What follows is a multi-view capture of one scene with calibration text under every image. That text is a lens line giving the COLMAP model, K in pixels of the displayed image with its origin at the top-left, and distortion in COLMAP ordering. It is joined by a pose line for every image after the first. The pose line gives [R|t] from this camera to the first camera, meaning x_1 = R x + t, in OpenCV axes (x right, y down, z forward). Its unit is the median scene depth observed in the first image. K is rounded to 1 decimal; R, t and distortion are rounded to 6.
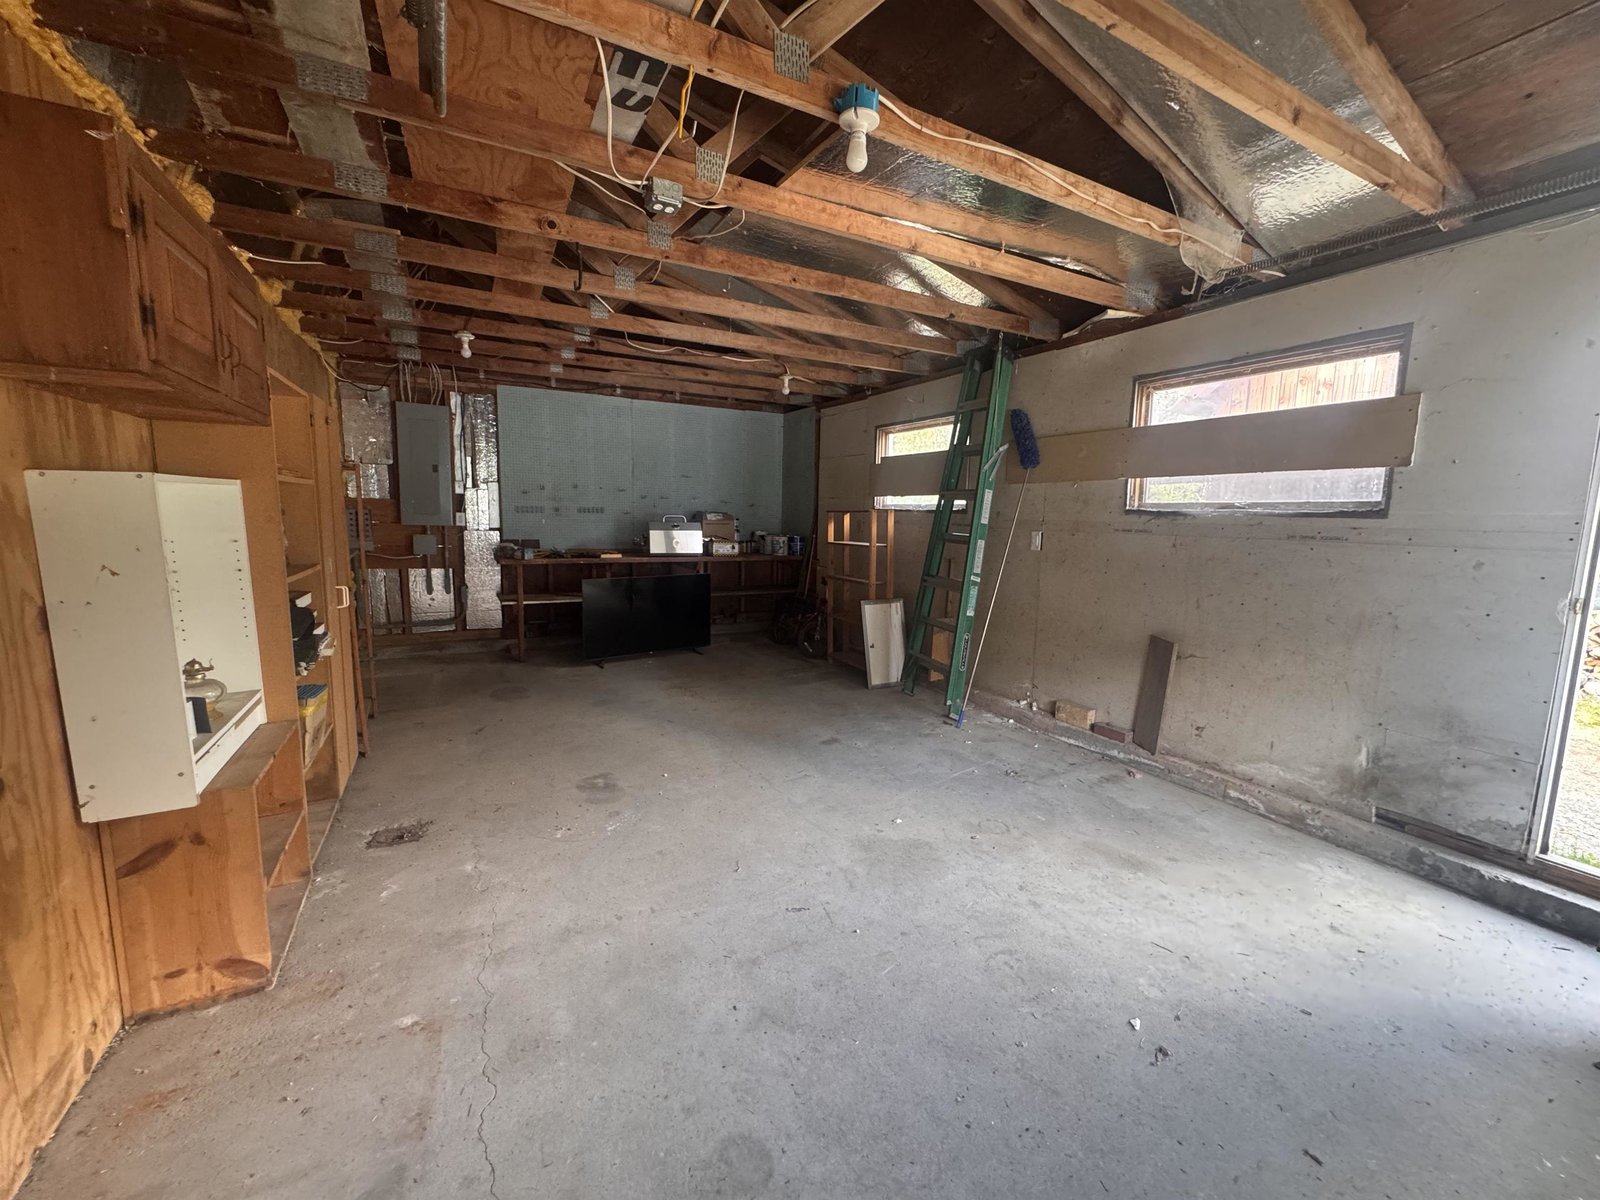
lens RADIAL K [[642.0, 0, 798.6], [0, 642.0, 596.9], [0, 0, 1]] dist [-0.002833, 0.000326]
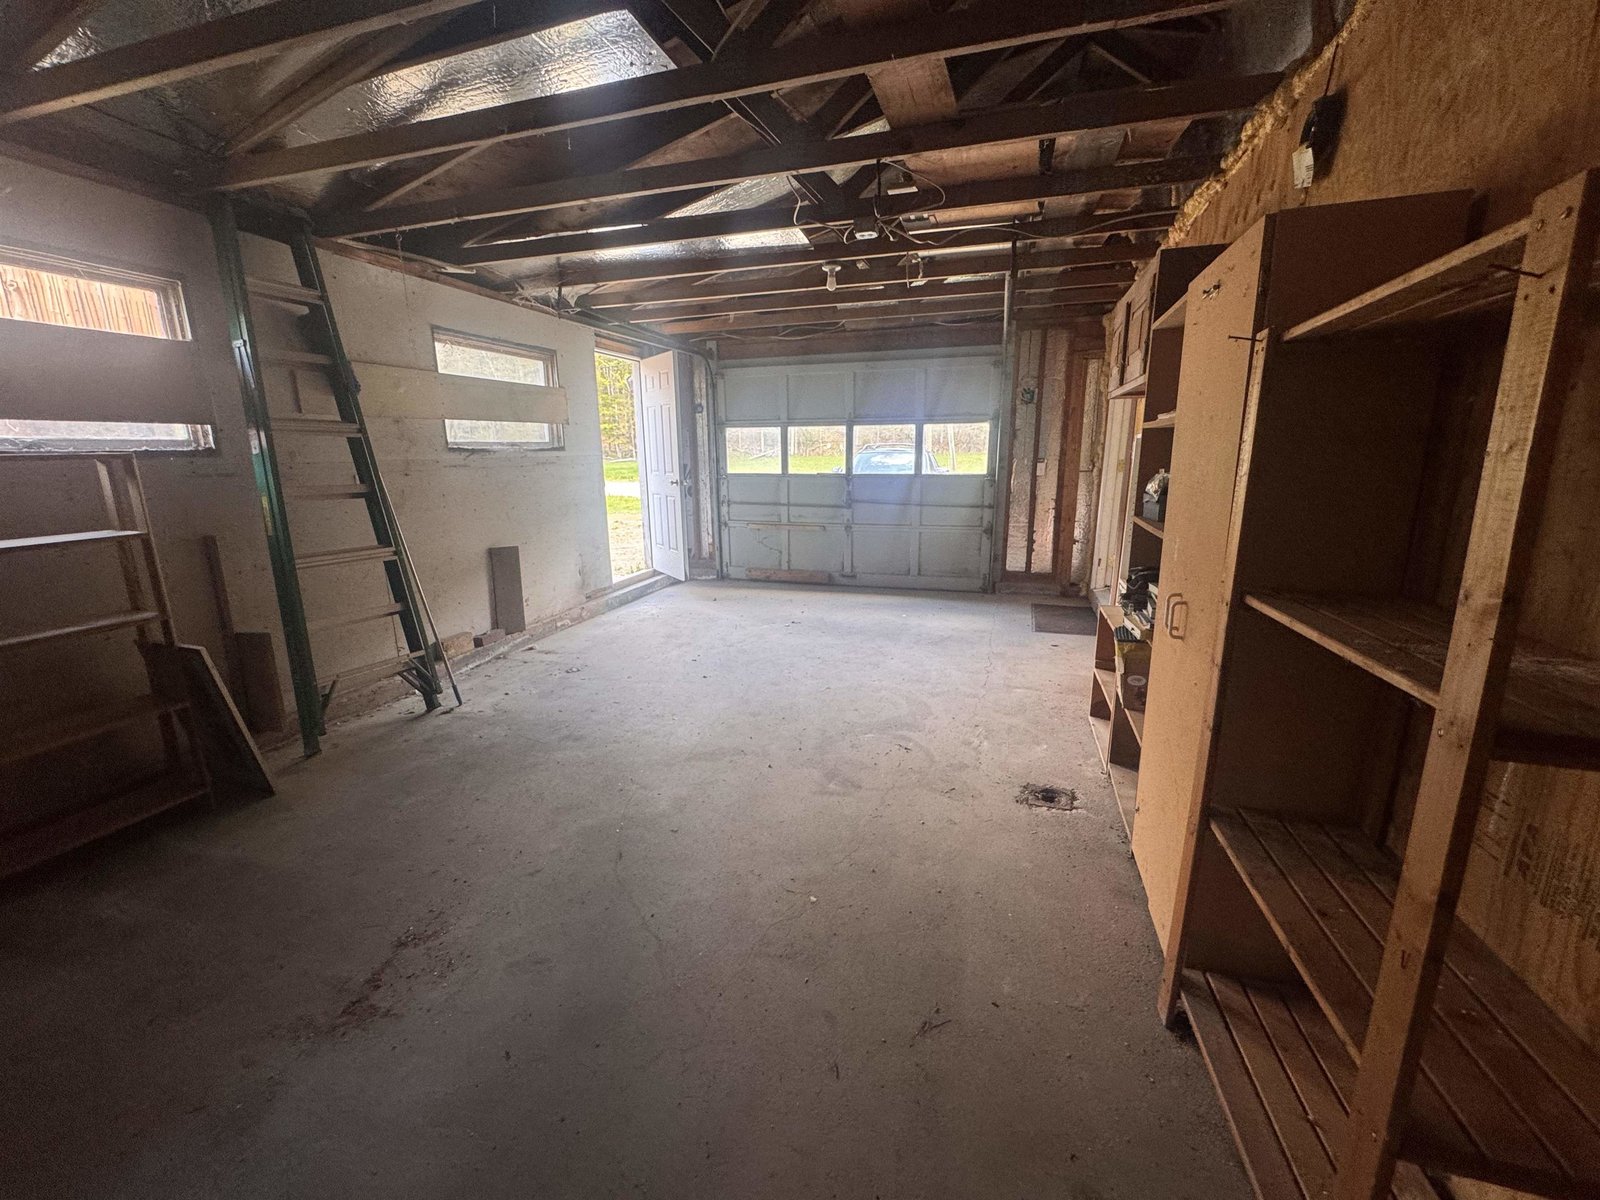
lens RADIAL K [[642.0, 0, 798.6], [0, 642.0, 596.9], [0, 0, 1]] dist [-0.002833, 0.000326]
pose [[-0.702361, -0.169626, 0.691314, -0.777340], [0.091365, 0.941676, 0.323881, -0.207336], [-0.705933, 0.290644, -0.645899, 1.435763]]
